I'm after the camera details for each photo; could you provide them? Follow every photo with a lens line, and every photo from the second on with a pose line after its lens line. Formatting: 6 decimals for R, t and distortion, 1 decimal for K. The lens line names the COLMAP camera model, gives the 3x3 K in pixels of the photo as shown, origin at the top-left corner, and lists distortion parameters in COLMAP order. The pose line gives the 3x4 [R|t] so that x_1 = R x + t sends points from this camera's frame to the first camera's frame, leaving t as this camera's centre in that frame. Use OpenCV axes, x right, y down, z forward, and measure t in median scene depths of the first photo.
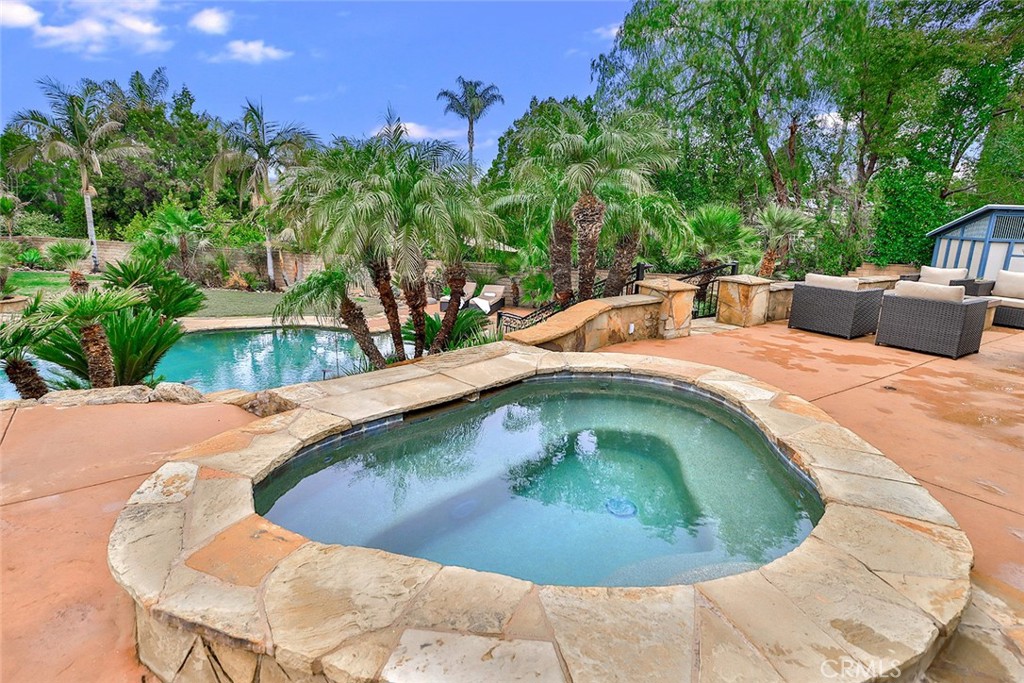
lens RADIAL K [[528.2, 0, 515.4], [0, 528.2, 328.3], [0, 0, 1]] dist [-0.000083, -0.000153]
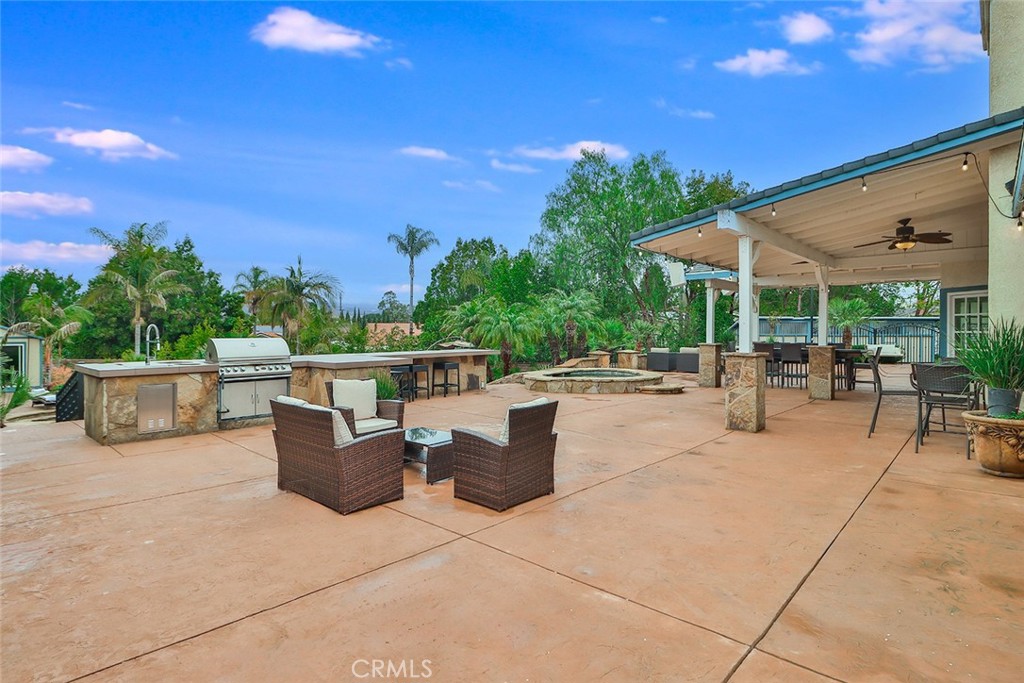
lens RADIAL K [[528.2, 0, 515.4], [0, 528.2, 328.3], [0, 0, 1]] dist [-0.000083, -0.000153]
pose [[0.980944, -0.029756, 0.191996, -0.116471], [0.069771, 0.976235, -0.205175, 0.058036], [-0.181328, 0.214661, 0.959709, -0.273975]]
